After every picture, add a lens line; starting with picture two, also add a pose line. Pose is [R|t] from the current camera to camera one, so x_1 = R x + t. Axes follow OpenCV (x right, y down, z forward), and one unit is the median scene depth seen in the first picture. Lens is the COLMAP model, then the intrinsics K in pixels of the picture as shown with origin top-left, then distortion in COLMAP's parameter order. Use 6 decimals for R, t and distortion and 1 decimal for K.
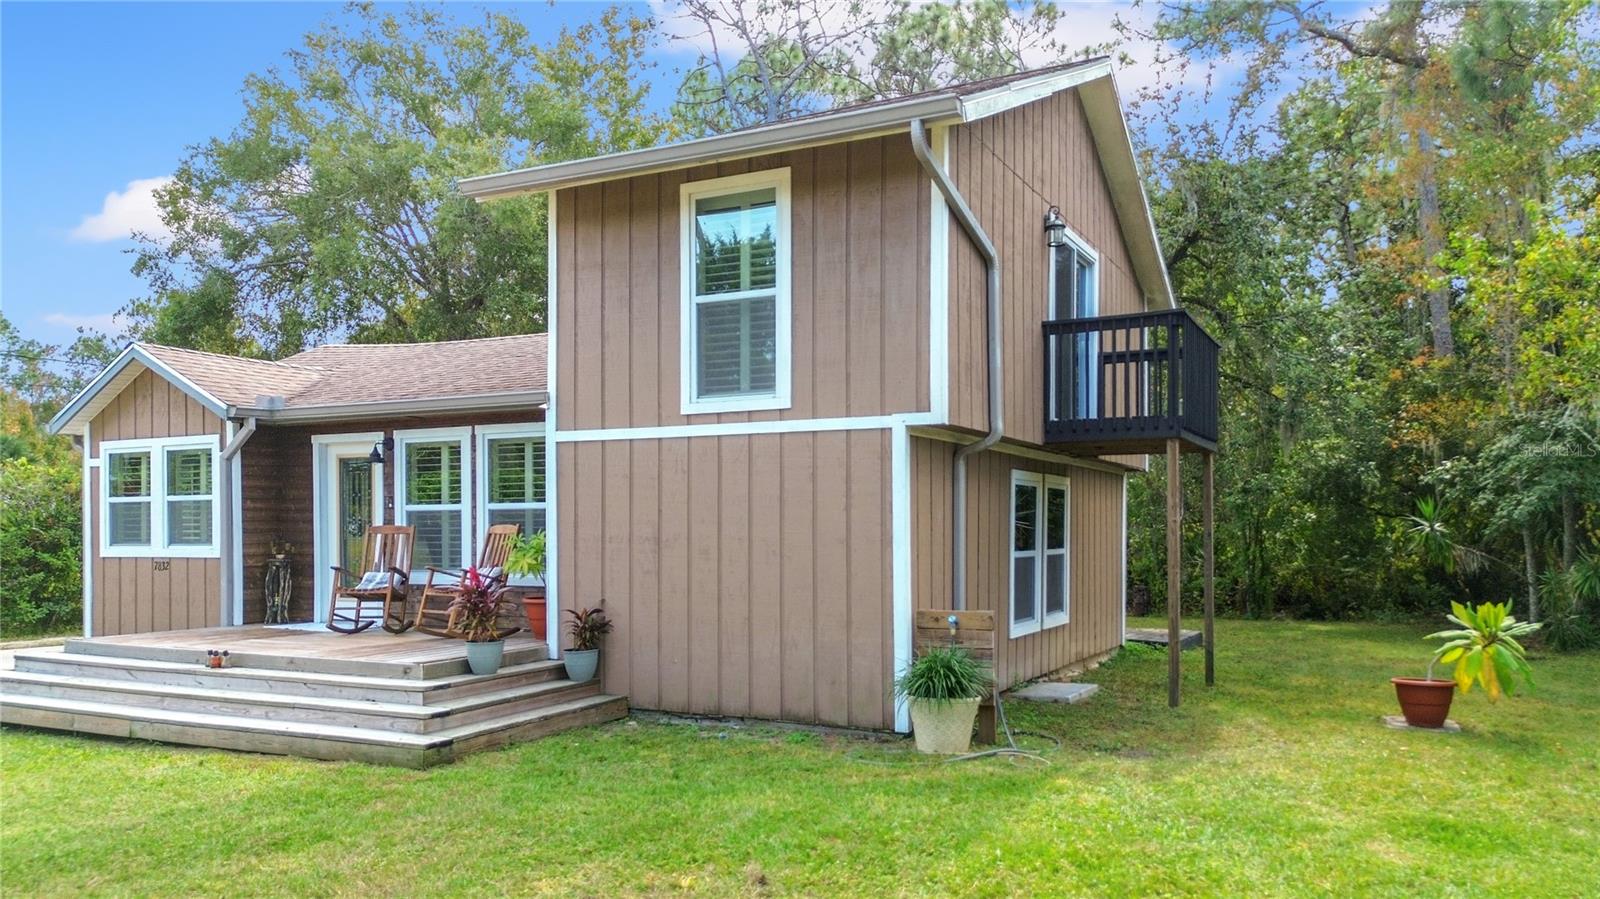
lens RADIAL K [[1189.5, 0, 807.8], [0, 1189.5, 525.4], [0, 0, 1]] dist [0.033361, -0.001384]
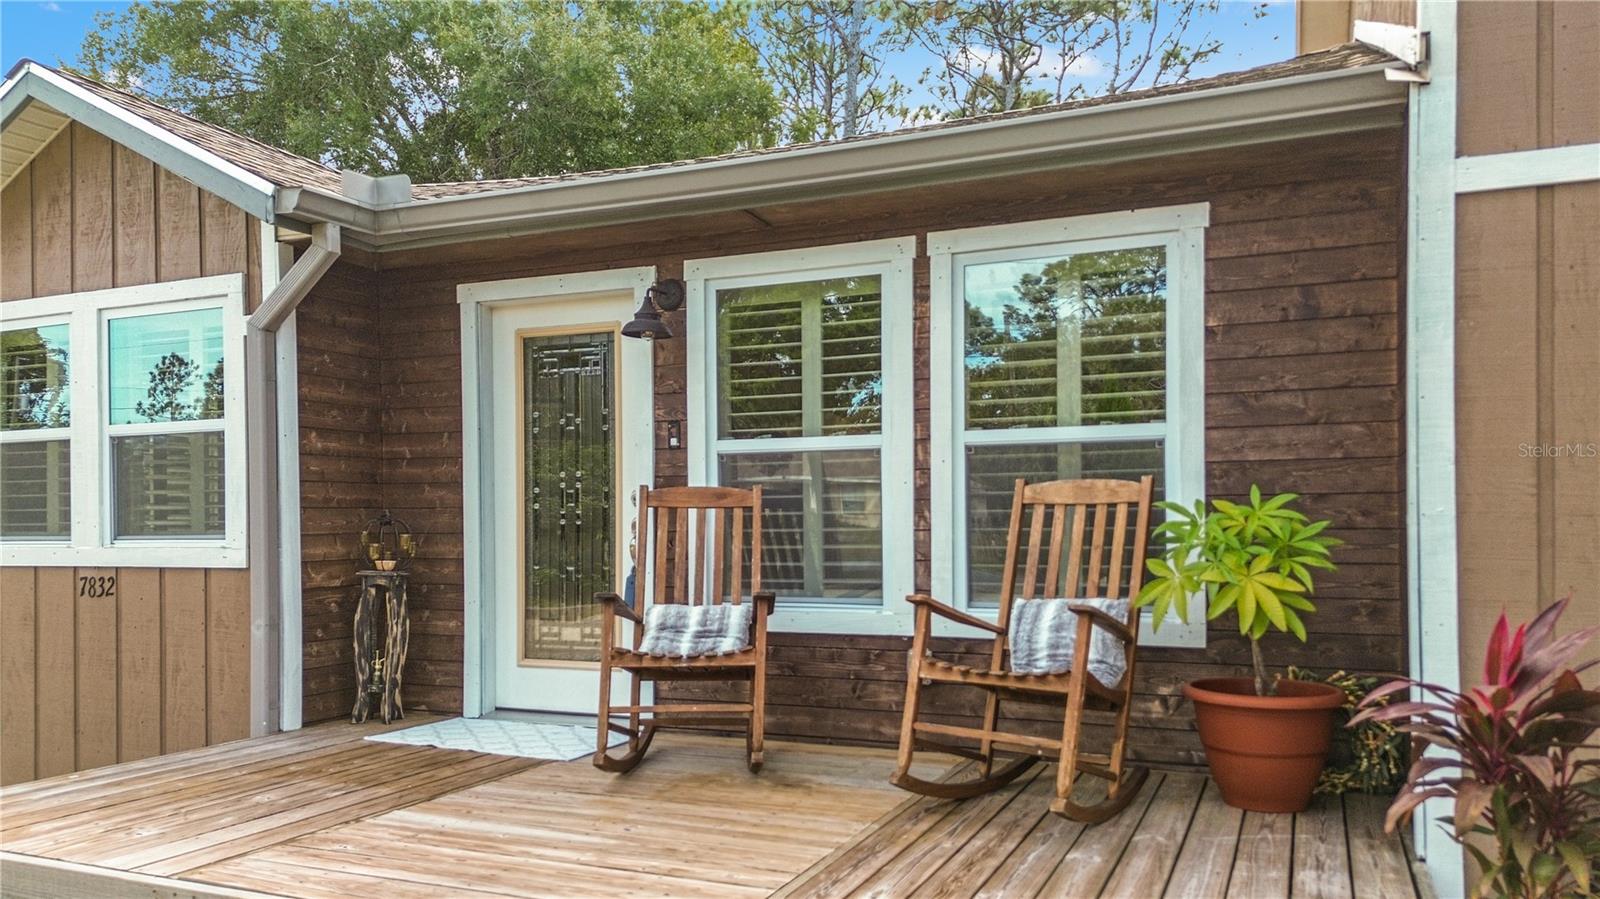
lens RADIAL K [[1176.7, 0, 796.7], [0, 1176.7, 526.7], [0, 0, 1]] dist [0.046361, -0.007606]
pose [[0.998223, 0.000778, 0.059579, -0.344839], [-0.000804, 1.000000, 0.000415, 0.013024], [-0.059579, -0.000462, 0.998223, 0.613216]]
